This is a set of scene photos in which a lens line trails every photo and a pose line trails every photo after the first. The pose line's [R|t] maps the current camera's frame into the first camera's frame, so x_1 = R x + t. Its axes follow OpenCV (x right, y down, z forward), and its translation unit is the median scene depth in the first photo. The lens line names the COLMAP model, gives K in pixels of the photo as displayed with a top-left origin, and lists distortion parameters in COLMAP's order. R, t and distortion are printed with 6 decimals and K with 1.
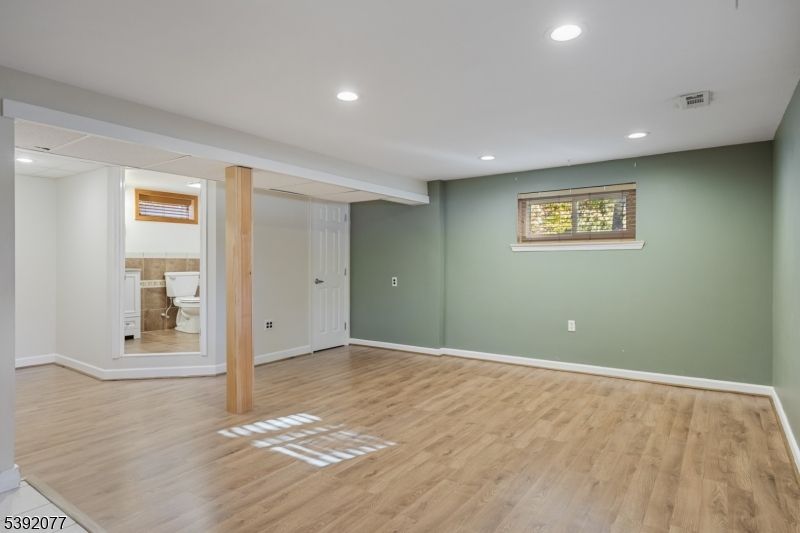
lens RADIAL K [[448.2, 0, 405.9], [0, 448.2, 267.6], [0, 0, 1]] dist [0.009344, 0.000509]
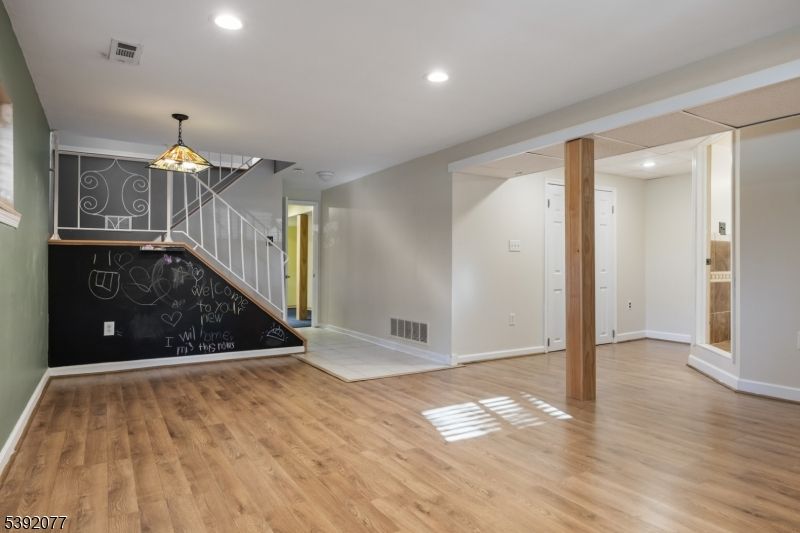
lens RADIAL K [[487.3, 0, 397.8], [0, 487.3, 260.1], [0, 0, 1]] dist [0.003389, 0.002200]
pose [[-0.405601, -0.011191, -0.913982, 0.828562], [-0.007609, 0.999932, -0.008867, 0.049099], [0.914018, 0.003358, -0.405659, 1.214713]]
